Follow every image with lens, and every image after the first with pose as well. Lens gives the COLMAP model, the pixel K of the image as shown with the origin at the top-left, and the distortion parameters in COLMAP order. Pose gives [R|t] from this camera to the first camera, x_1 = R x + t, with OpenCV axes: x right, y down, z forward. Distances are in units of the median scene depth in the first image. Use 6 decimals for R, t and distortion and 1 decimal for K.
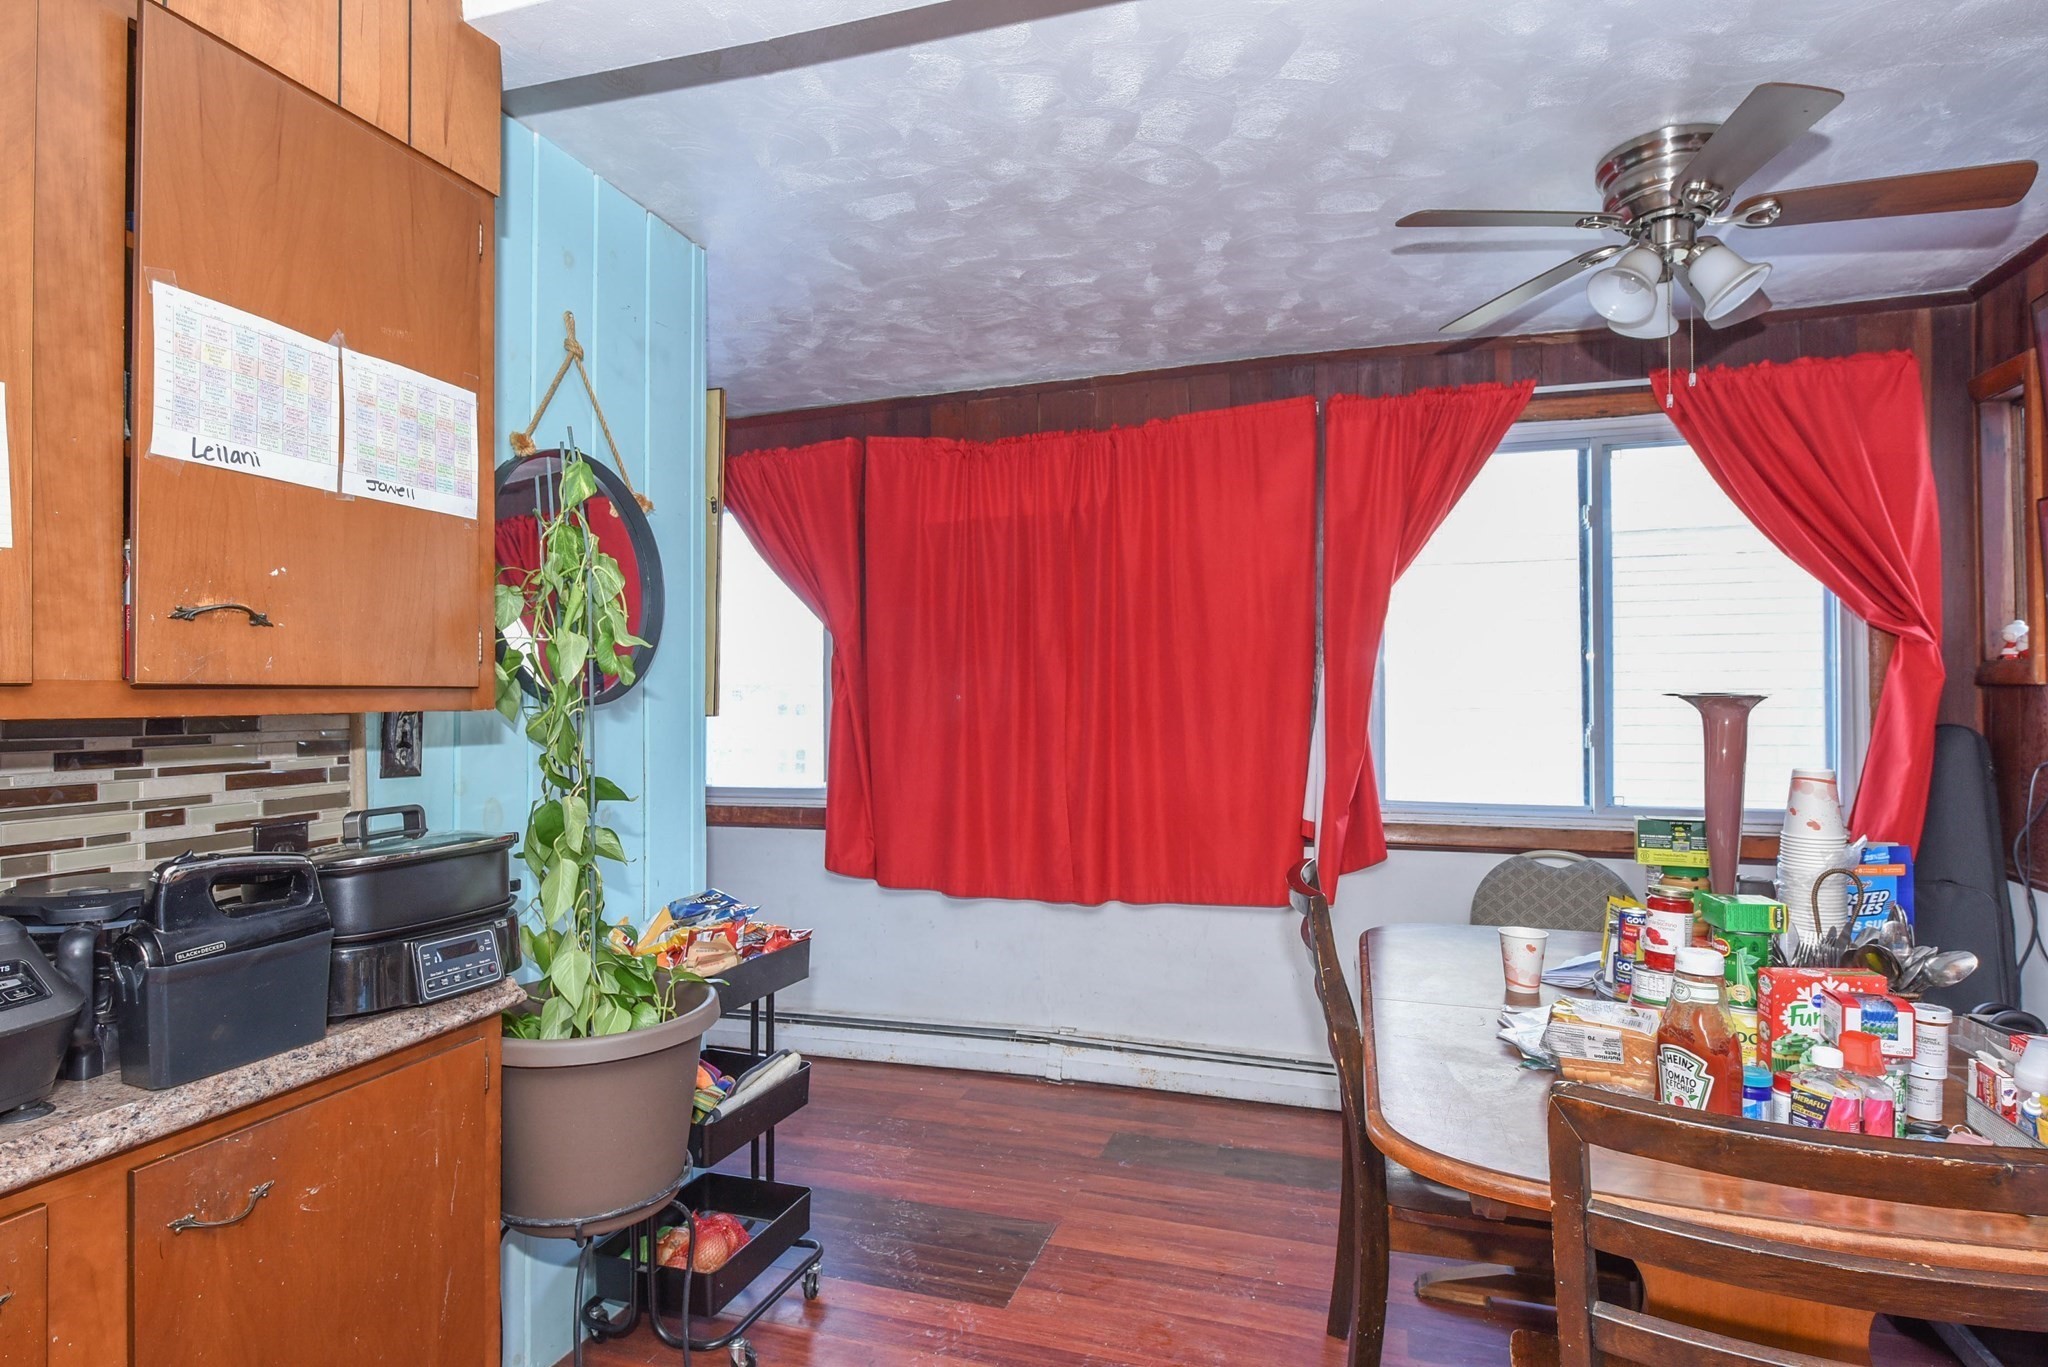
lens RADIAL K [[1070.9, 0, 1028.1], [0, 1070.9, 684.2], [0, 0, 1]] dist [-0.005831, 0.000525]
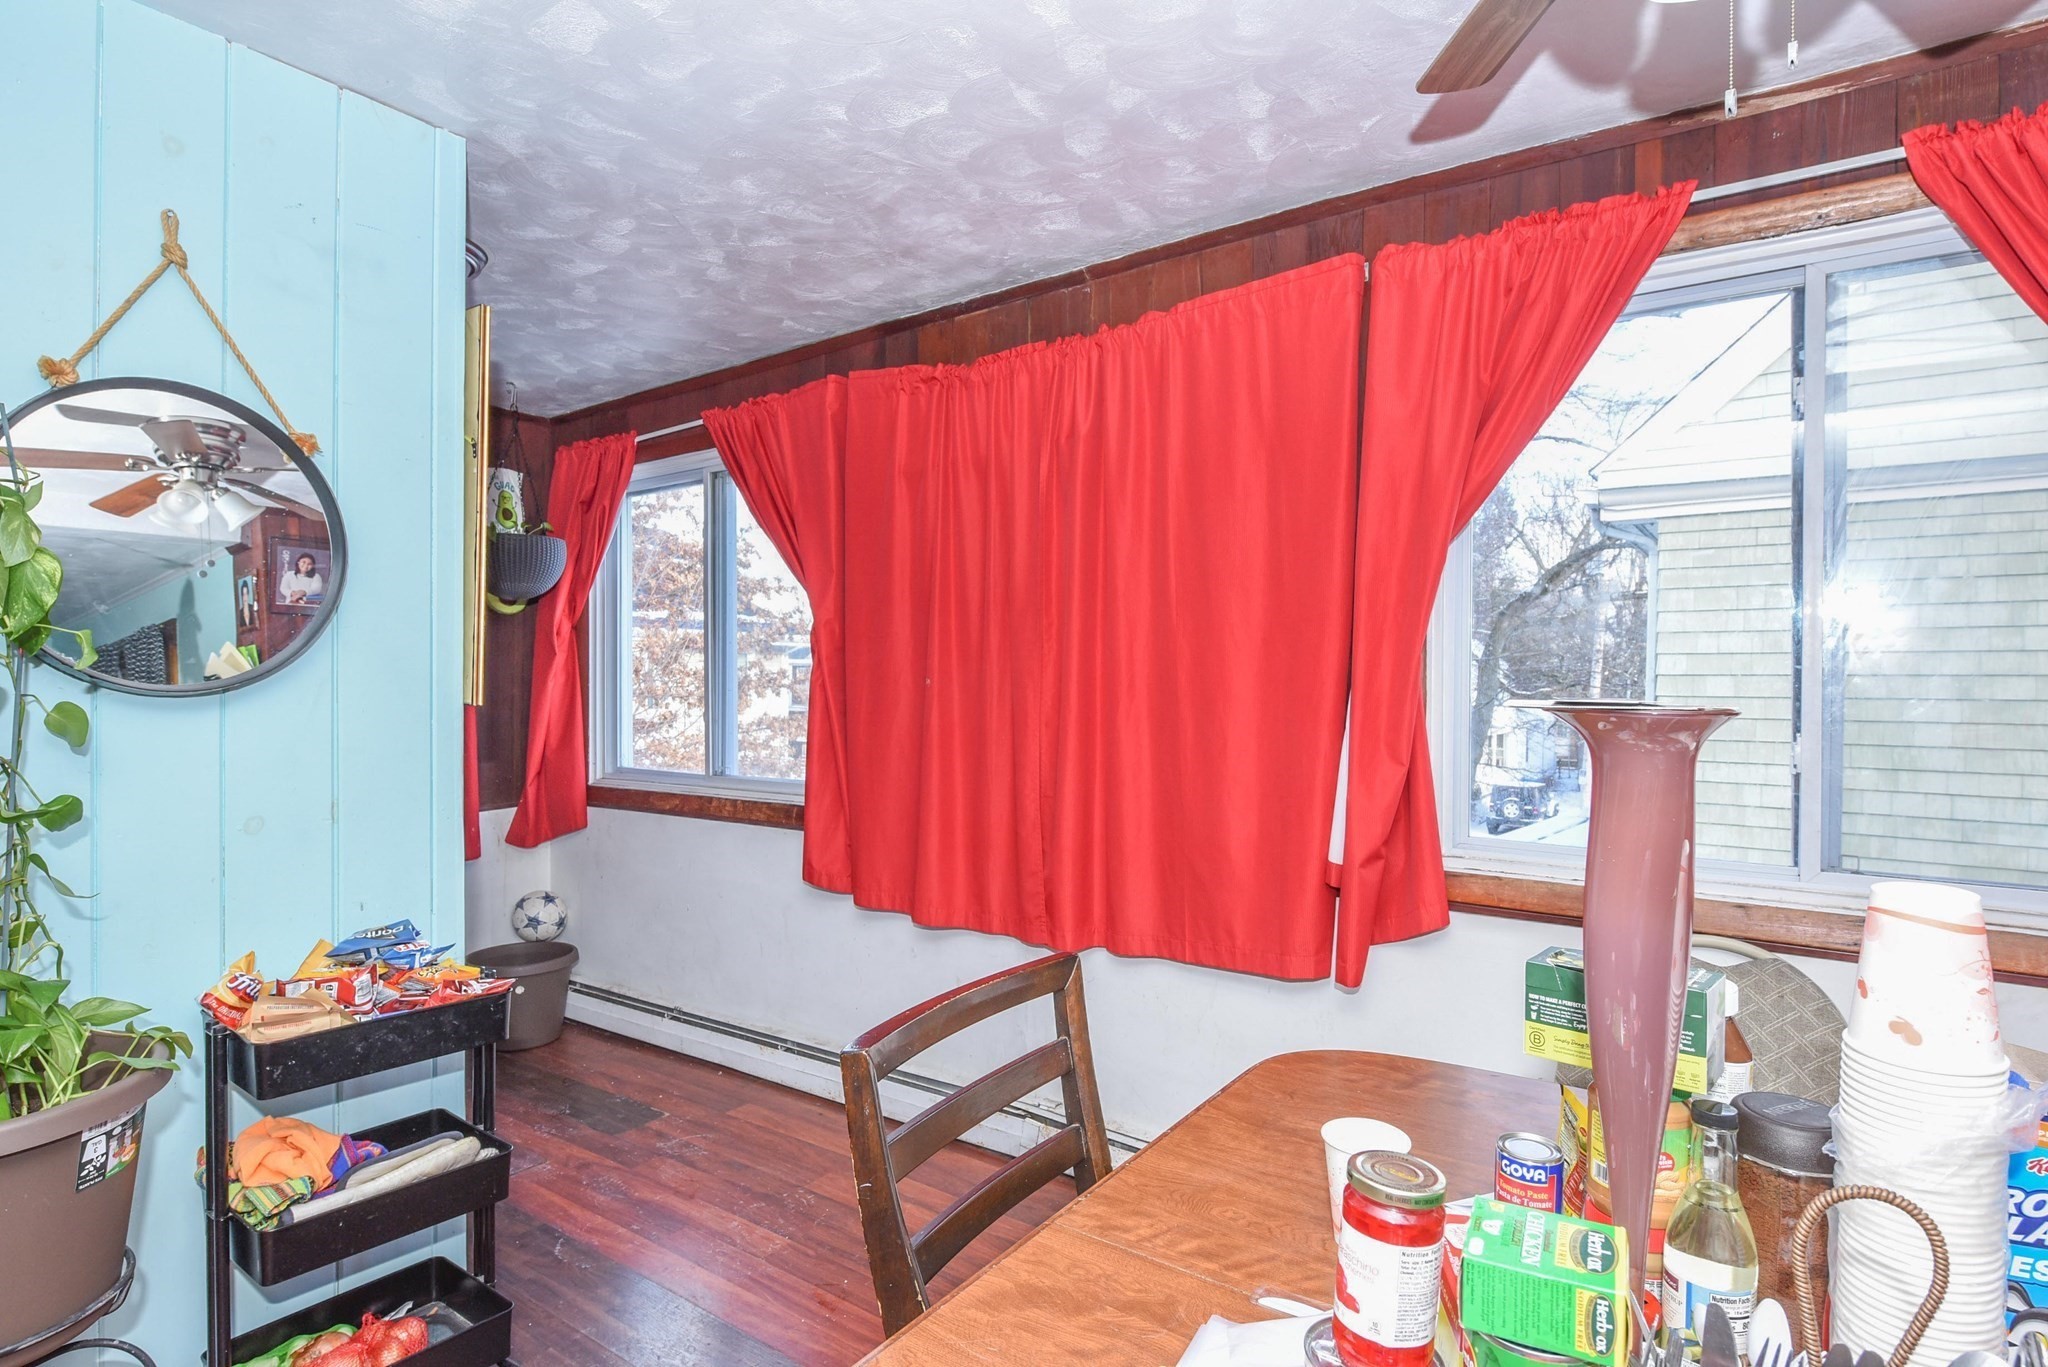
lens RADIAL K [[1070.9, 0, 1021.7], [0, 1070.9, 693.4], [0, 0, 1]] dist [-0.005831, 0.000525]
pose [[0.951204, 0.013147, -0.308284, 0.288643], [-0.004379, 0.999566, 0.029115, -0.003591], [0.308533, -0.026344, 0.950849, 0.275280]]
